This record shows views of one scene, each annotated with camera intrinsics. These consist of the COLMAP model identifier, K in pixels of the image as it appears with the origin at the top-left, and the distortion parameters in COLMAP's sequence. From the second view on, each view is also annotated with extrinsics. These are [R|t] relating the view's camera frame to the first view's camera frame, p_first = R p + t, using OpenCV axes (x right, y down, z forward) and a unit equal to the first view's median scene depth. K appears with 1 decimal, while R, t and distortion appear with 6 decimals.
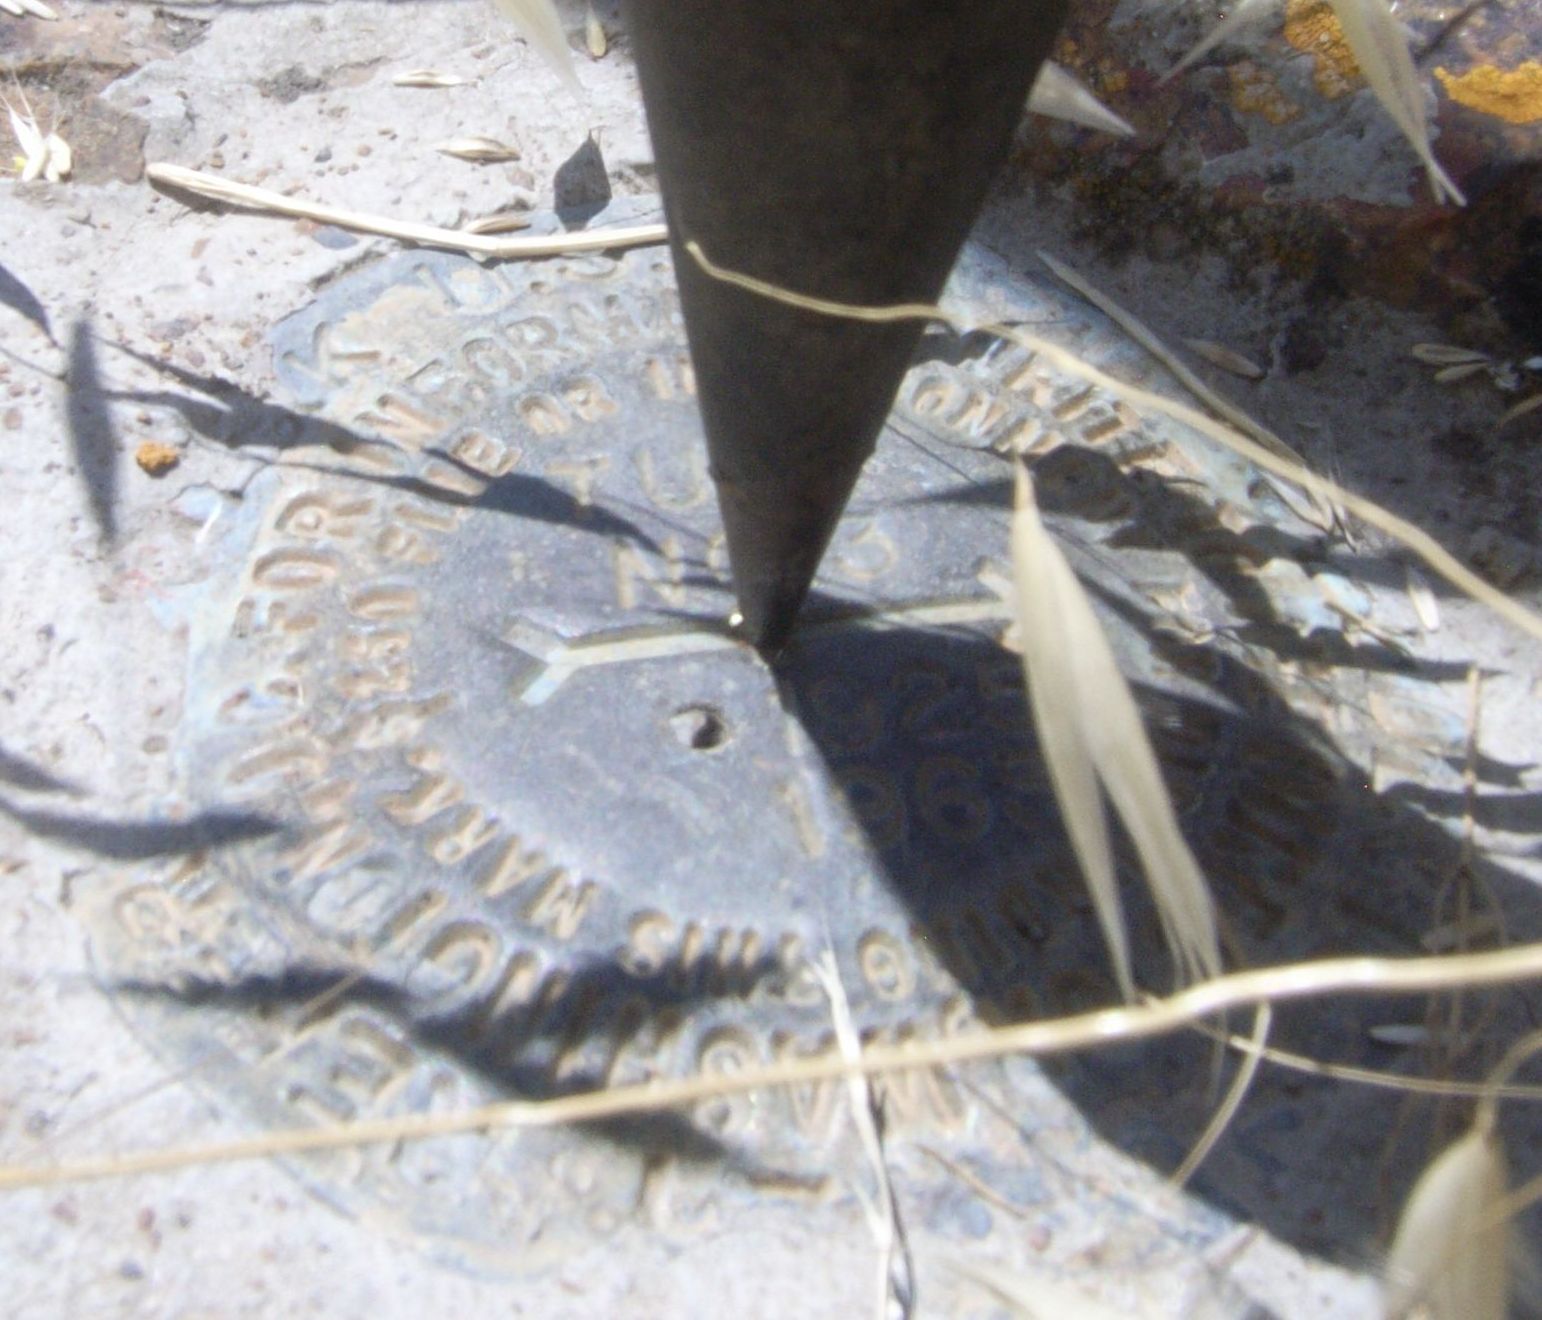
lens RADIAL K [[1344.8, 0, 773.4], [0, 1344.8, 657.1], [0, 0, 1]] dist [-0.024785, -0.009075]
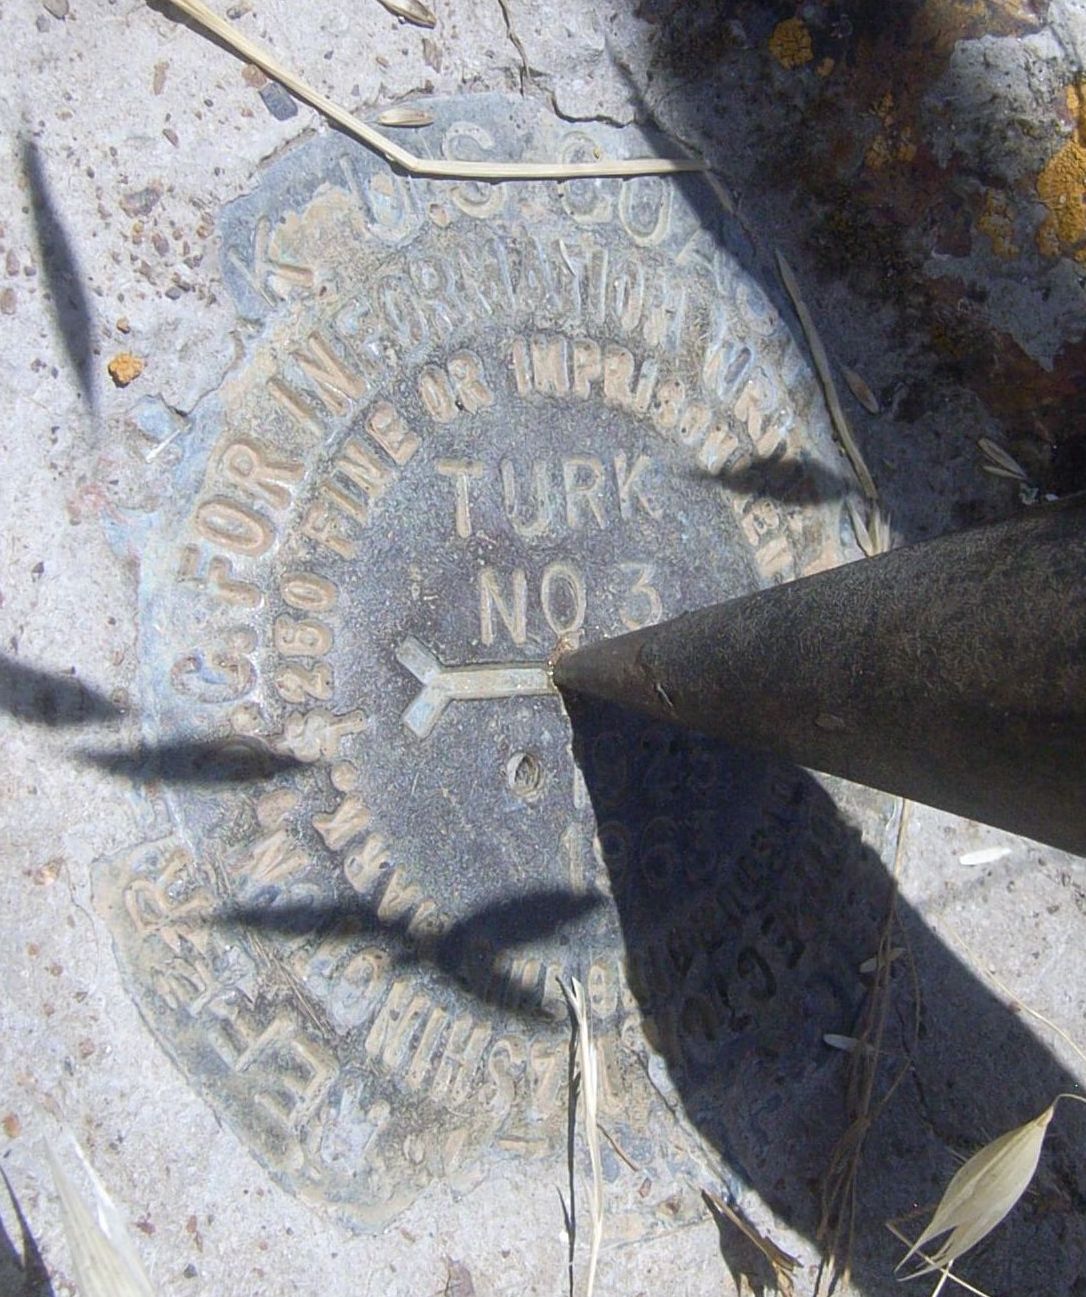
lens RADIAL K [[1124.3, 0, 541.4], [0, 1124.3, 649.5], [0, 0, 1]] dist [-0.002180, 0.003132]
pose [[0.895627, 0.296985, 0.331139, -0.390855], [-0.389322, 0.883449, 0.260664, -0.310037], [-0.215131, -0.362377, 0.906864, 0.034448]]
